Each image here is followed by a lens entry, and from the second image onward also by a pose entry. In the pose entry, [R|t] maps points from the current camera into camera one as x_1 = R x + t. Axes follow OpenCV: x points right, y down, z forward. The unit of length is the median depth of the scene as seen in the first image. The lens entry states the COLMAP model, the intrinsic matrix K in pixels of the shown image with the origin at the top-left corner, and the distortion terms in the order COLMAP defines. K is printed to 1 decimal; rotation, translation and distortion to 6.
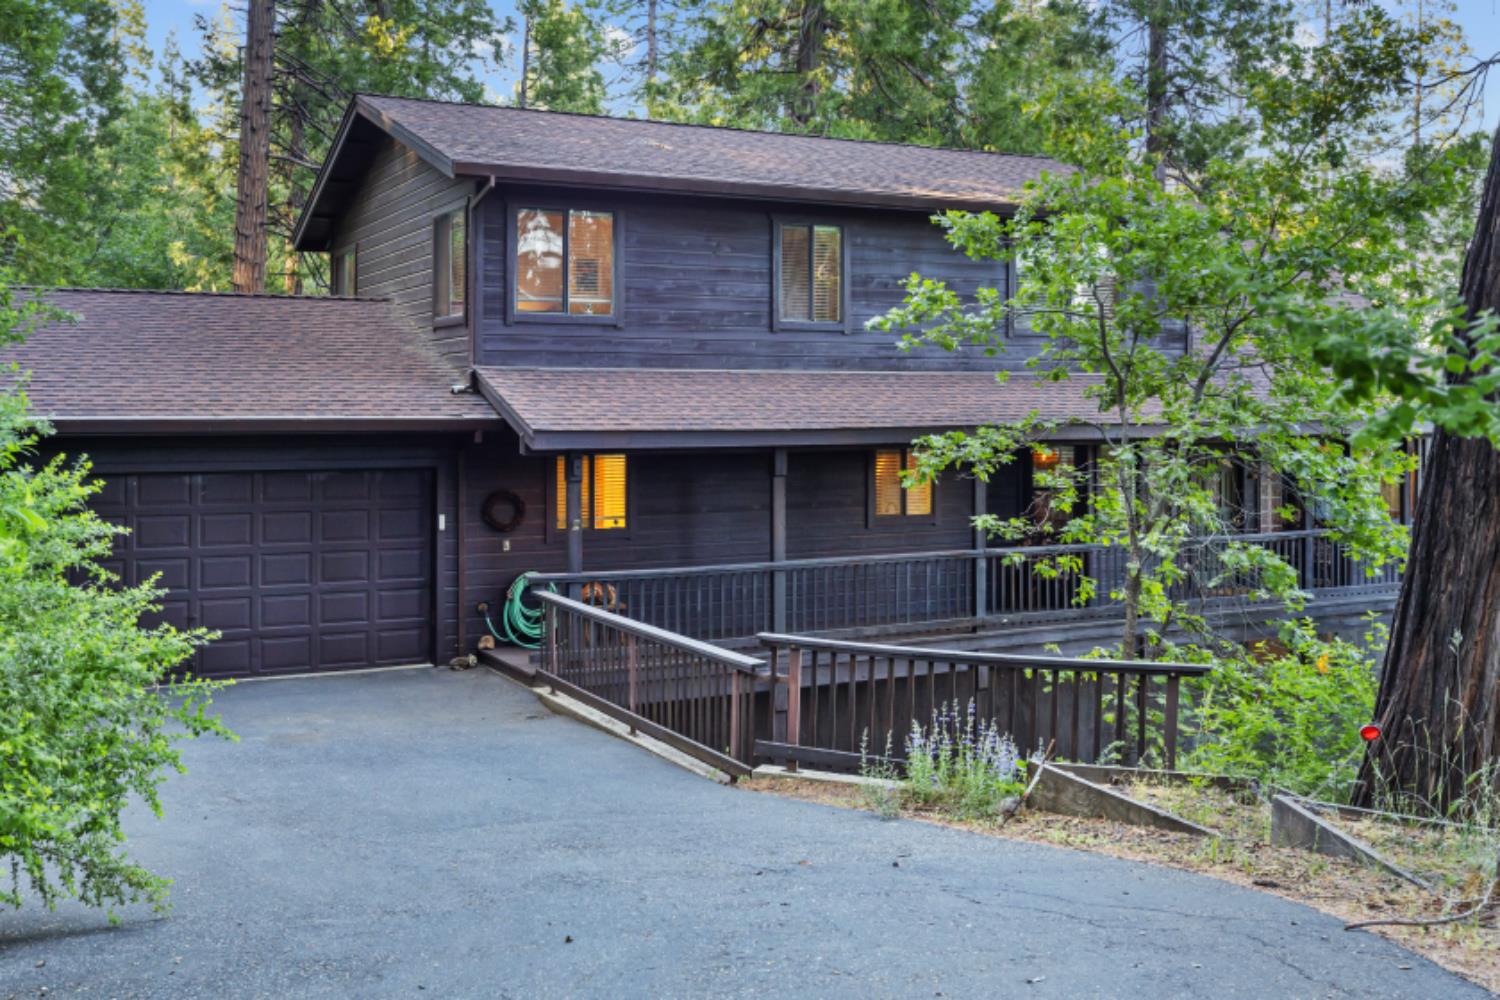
lens RADIAL K [[1511.9, 0, 748.8], [0, 1511.9, 492.4], [0, 0, 1]] dist [-0.000289, 0.000000]
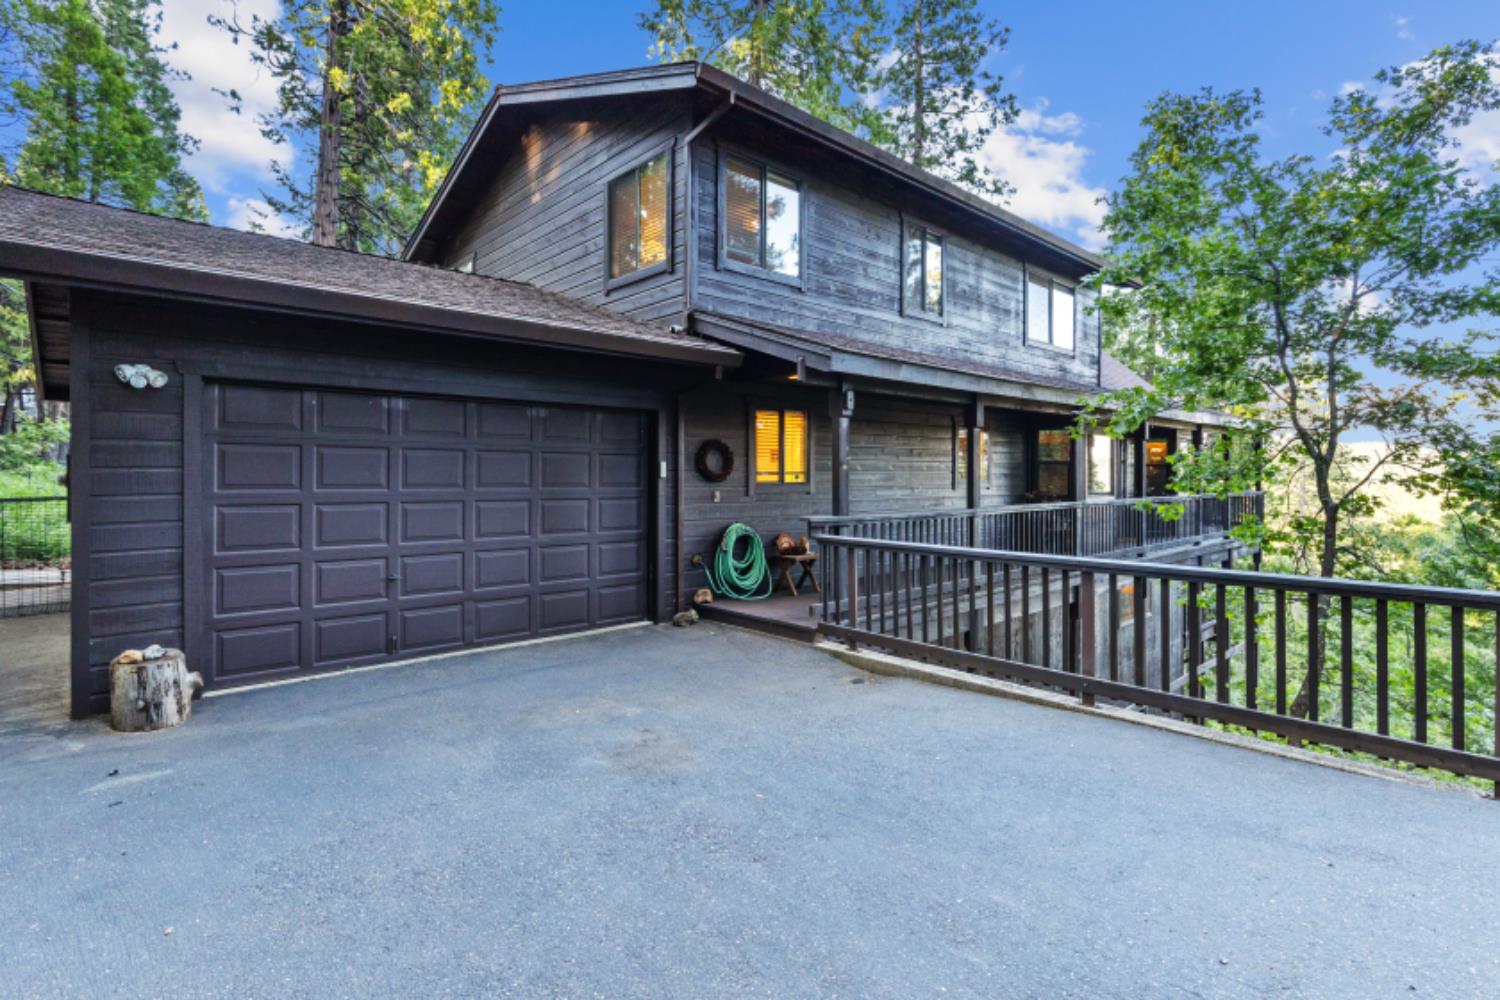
lens RADIAL K [[732.2, 0, 753.6], [0, 732.2, 503.5], [0, 0, 1]] dist [-0.000112, -0.000108]
pose [[0.965177, -0.010260, 0.261395, -0.267022], [0.015375, 0.999728, -0.017530, 0.049665], [-0.261144, 0.020938, 0.965073, 0.546014]]
